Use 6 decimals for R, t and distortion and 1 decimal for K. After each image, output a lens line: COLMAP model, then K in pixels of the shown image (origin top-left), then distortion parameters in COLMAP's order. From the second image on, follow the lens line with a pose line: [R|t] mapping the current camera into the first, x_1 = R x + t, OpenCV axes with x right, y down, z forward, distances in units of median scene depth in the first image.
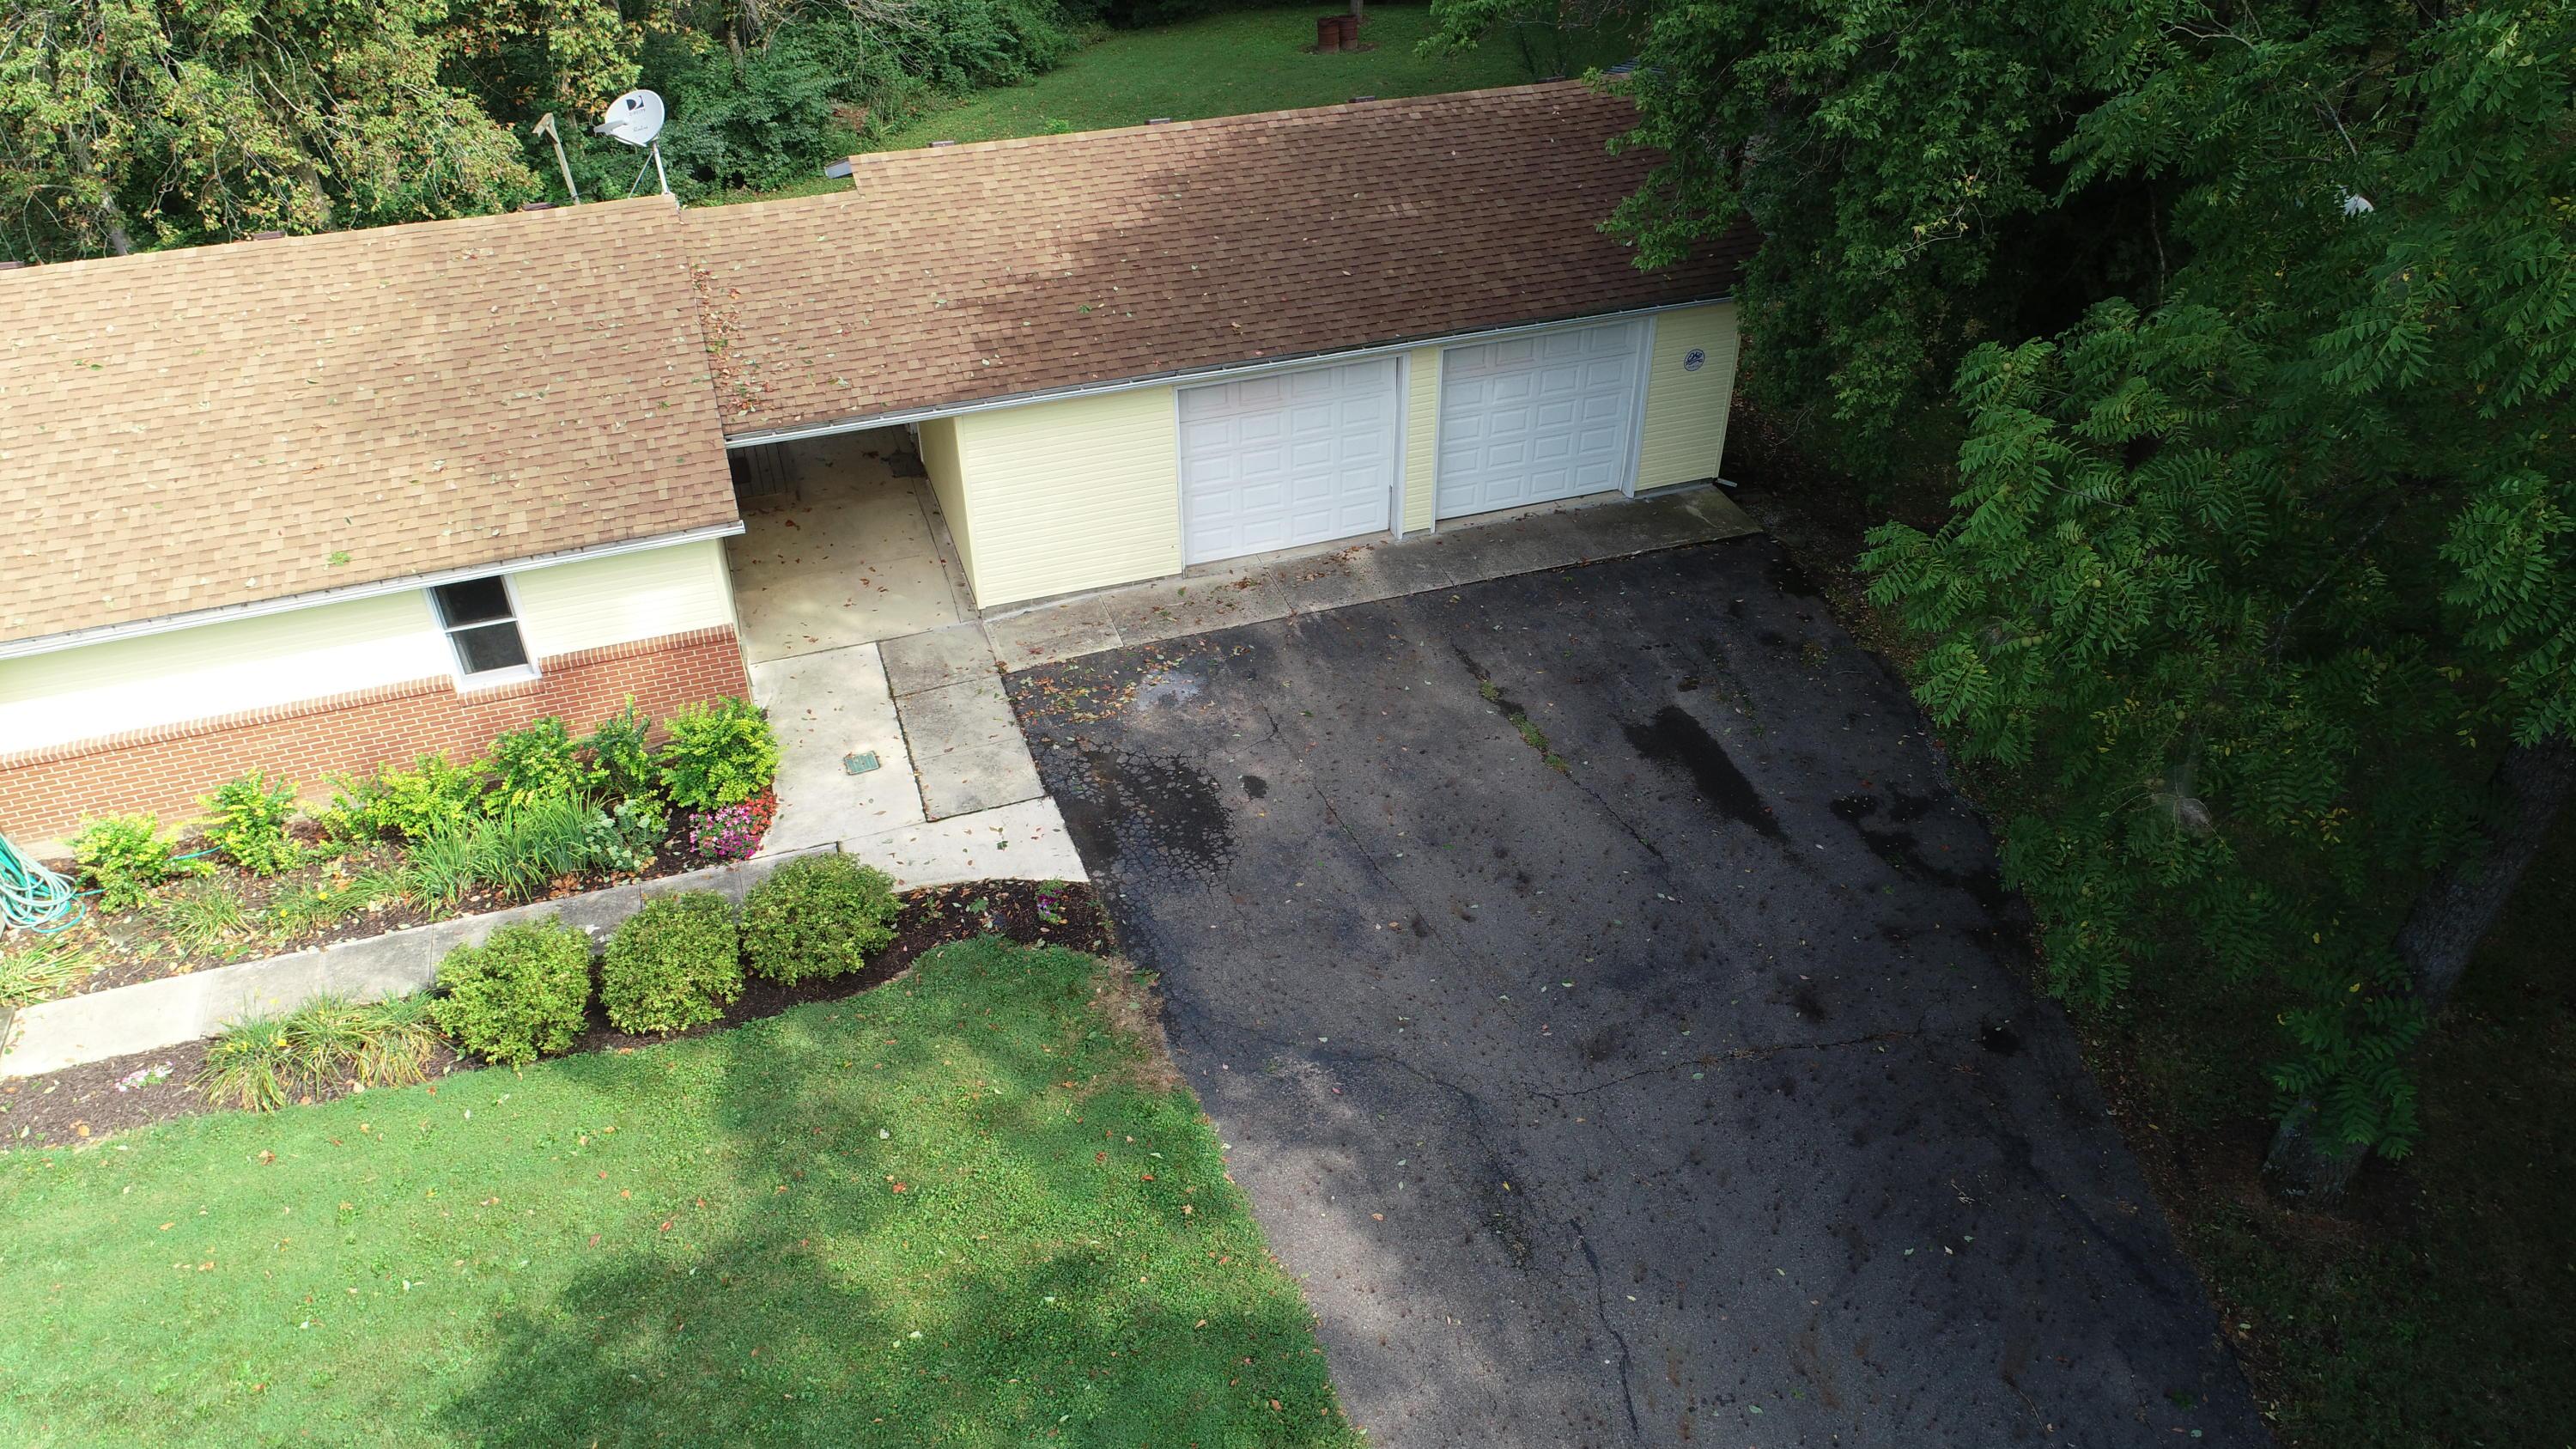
lens RADIAL K [[1715.0, 0, 1276.0], [0, 1715.0, 733.2], [0, 0, 1]] dist [-0.004248, -0.000509]
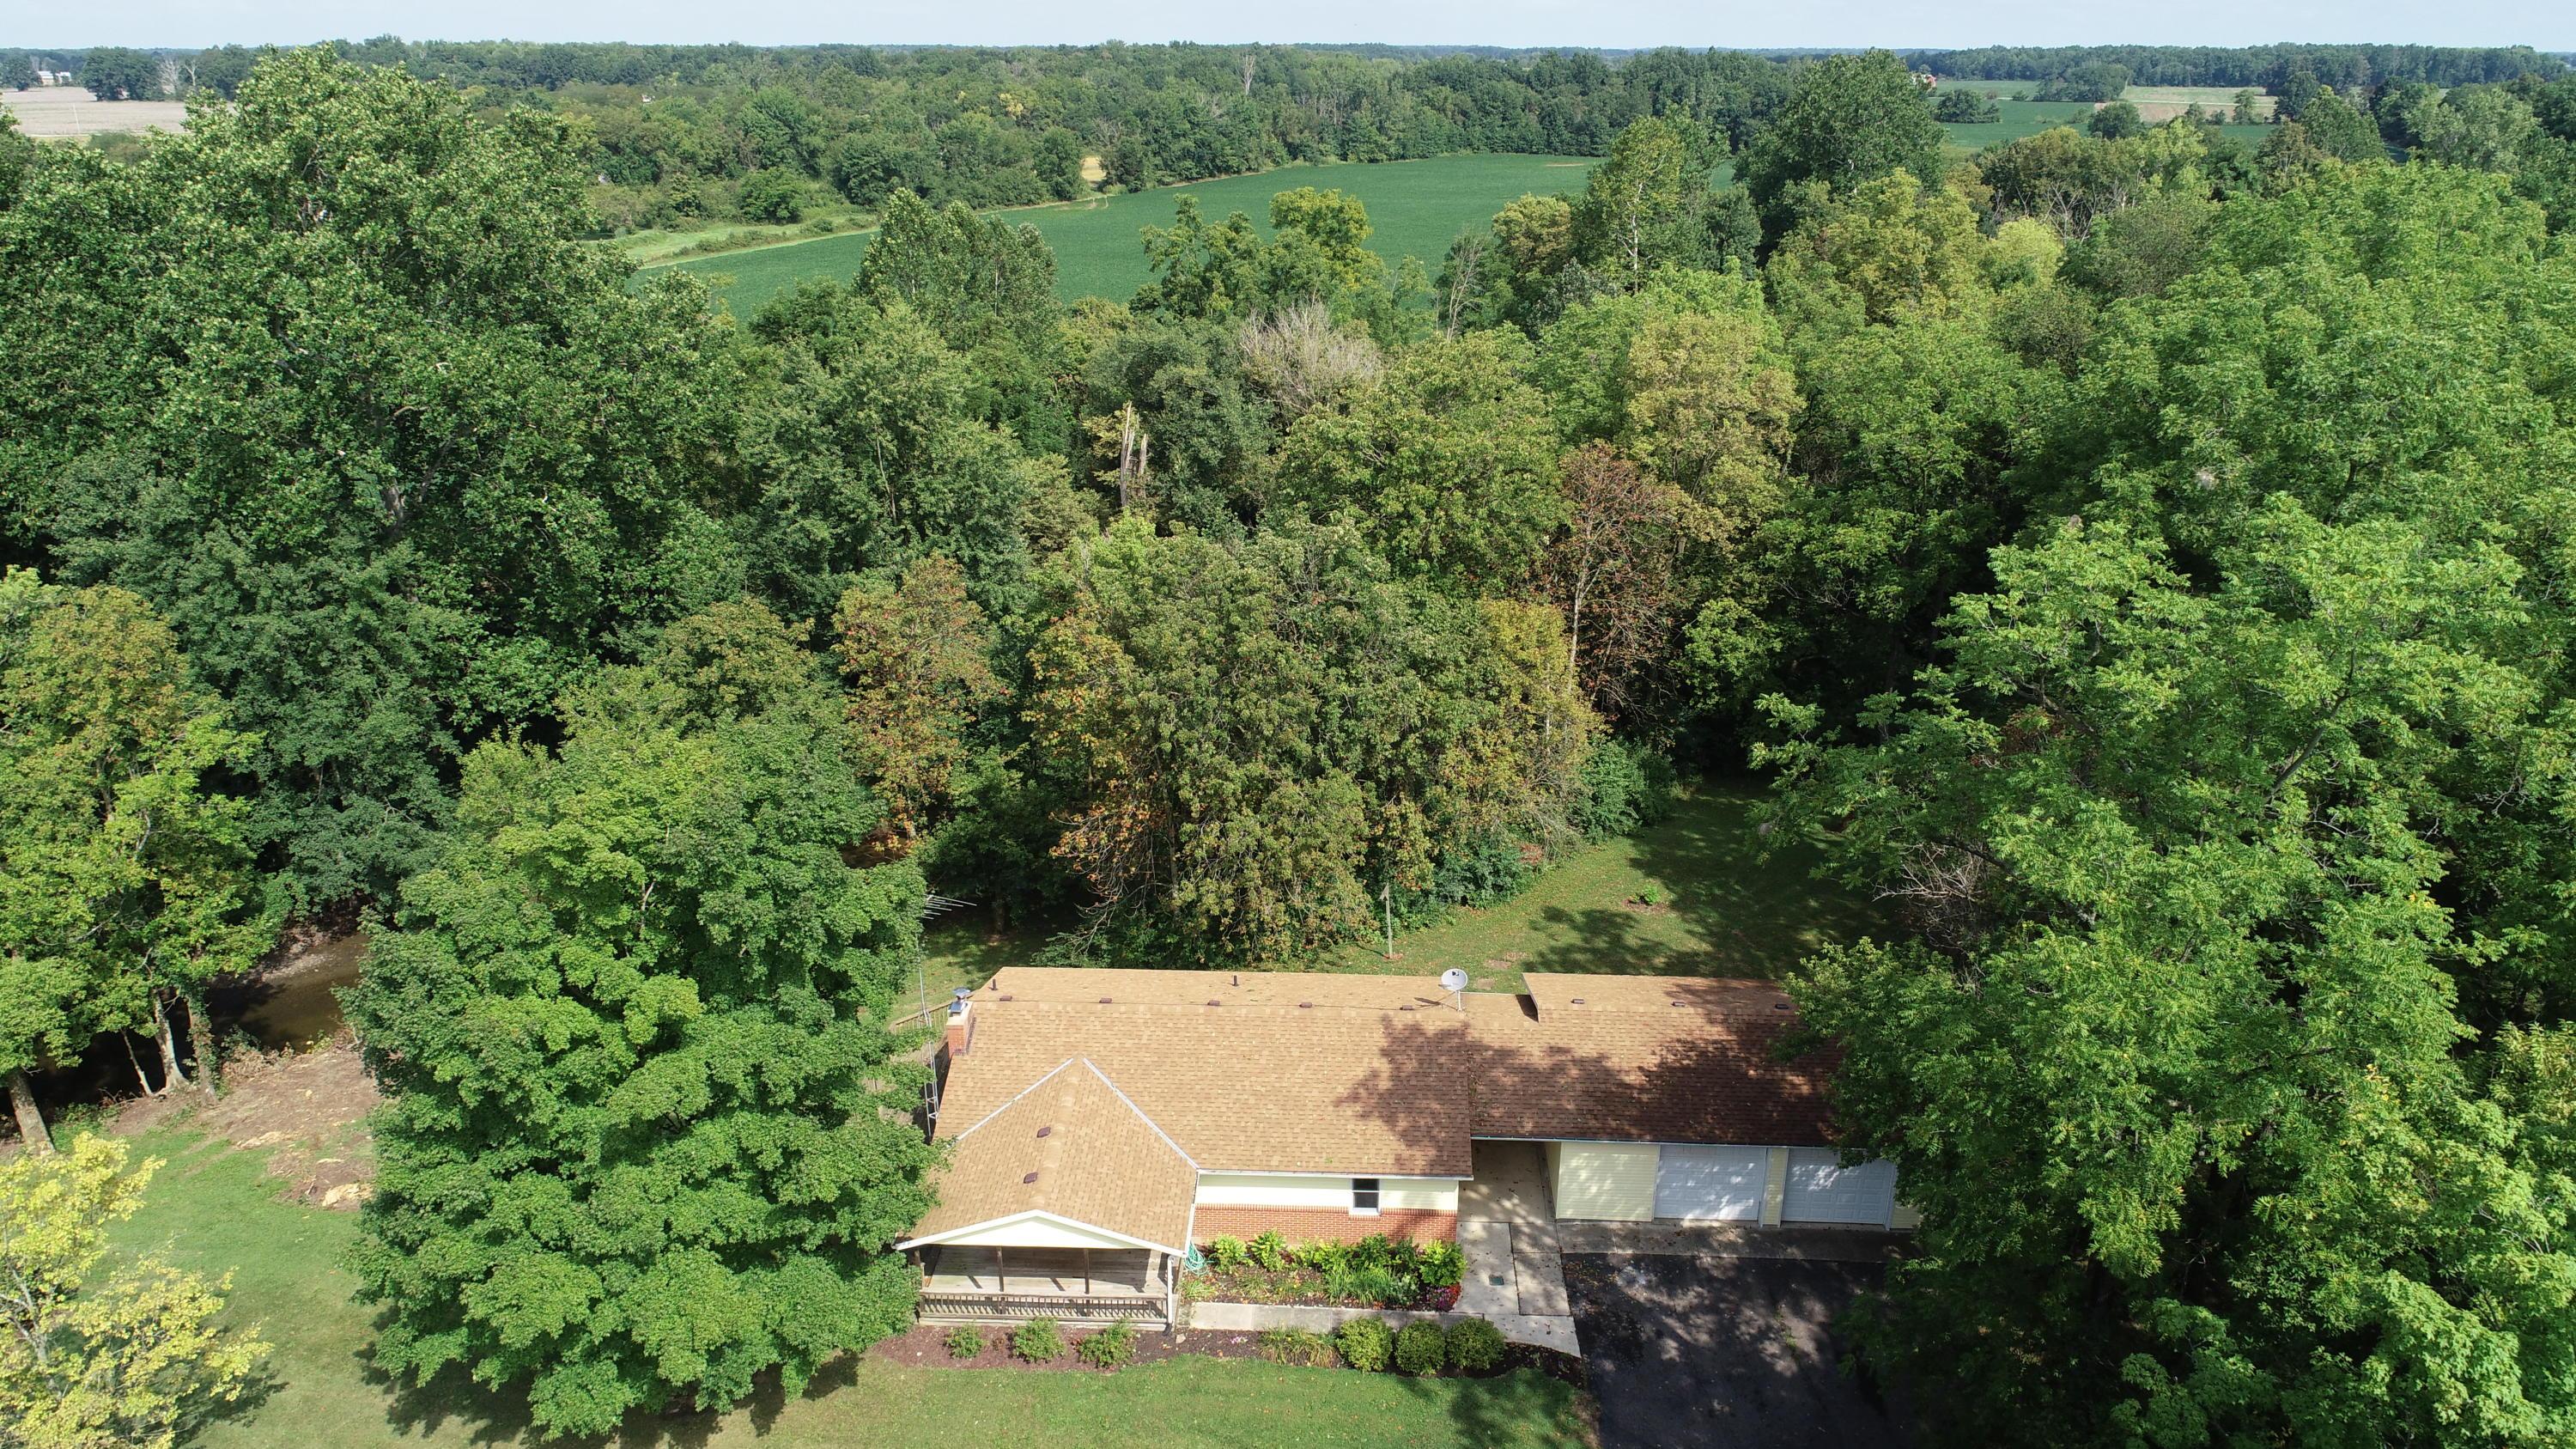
lens RADIAL K [[1715.0, 0, 1288.8], [0, 1715.0, 725.1], [0, 0, 1]] dist [-0.004248, -0.000509]
pose [[0.931593, 0.144363, -0.333608, 0.194731], [-0.223733, 0.951041, -0.213223, -0.162359], [0.286494, 0.273276, 0.918282, -1.672670]]
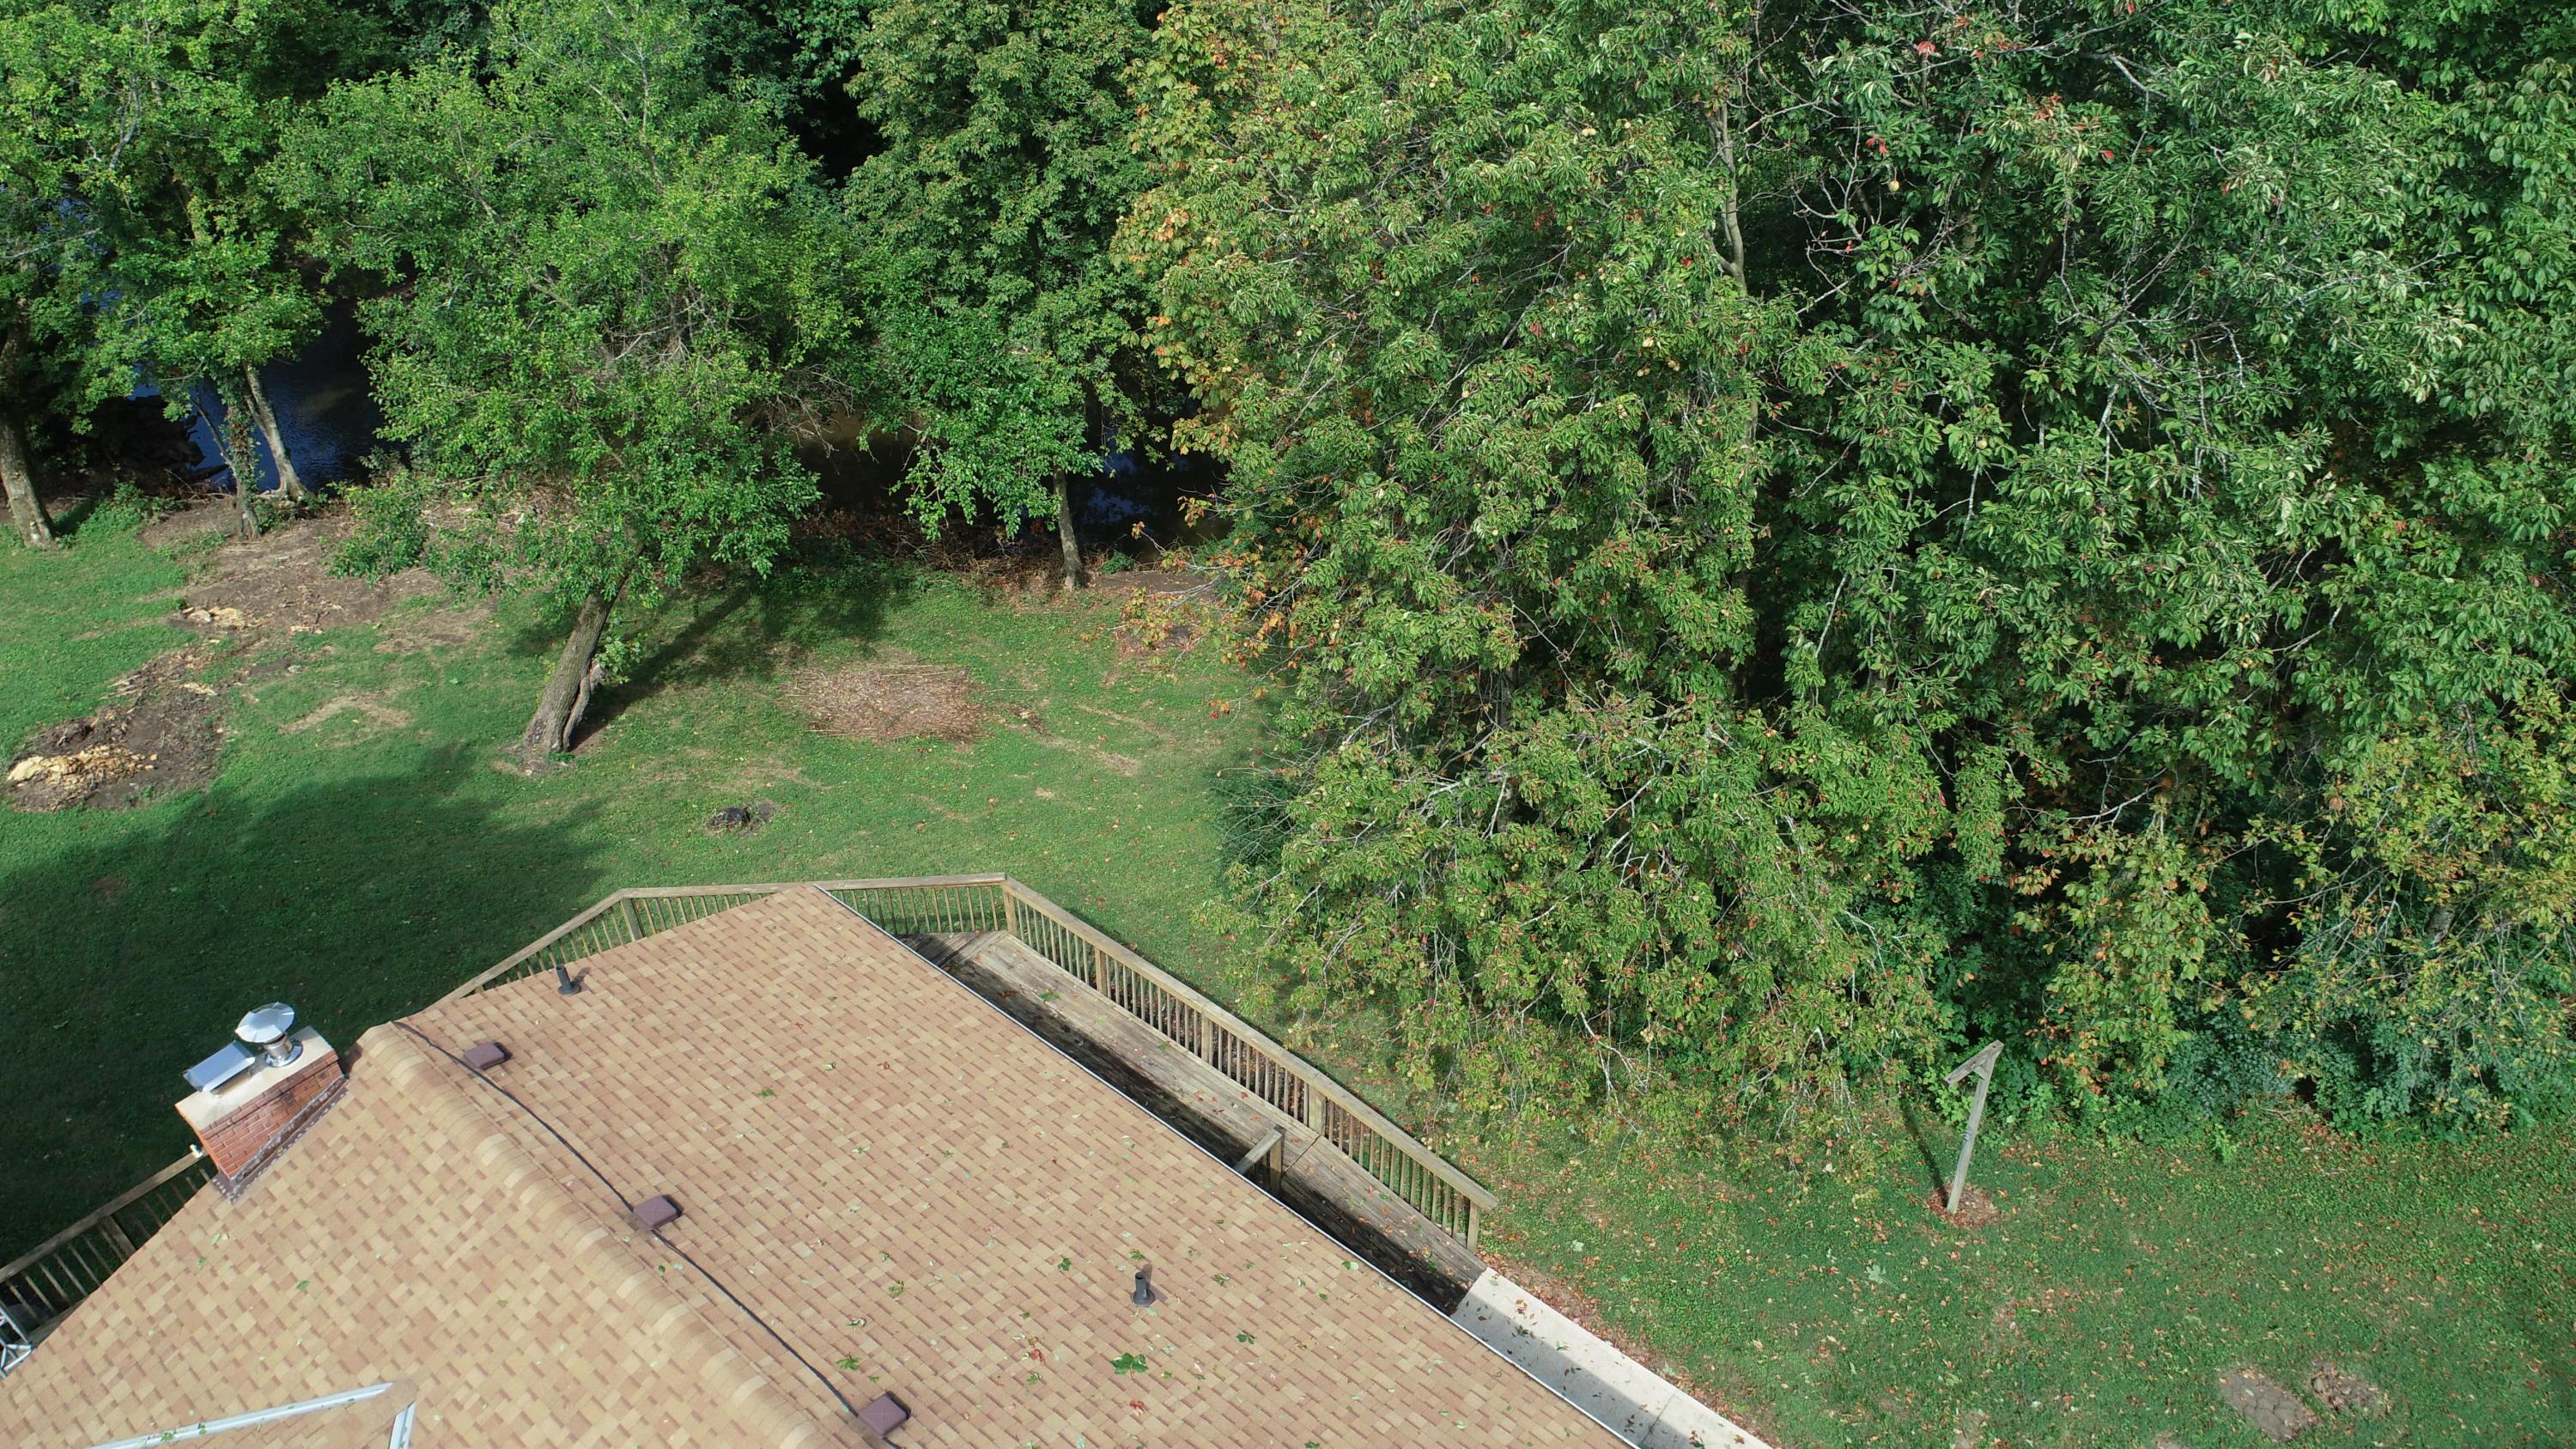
lens RADIAL K [[1715.0, 0, 1291.3], [0, 1715.0, 721.0], [0, 0, 1]] dist [-0.004248, -0.000509]
pose [[0.528937, 0.526134, -0.665890, -0.362283], [-0.507900, 0.824856, 0.248296, -0.892487], [0.679900, 0.206872, 0.703520, 0.613808]]
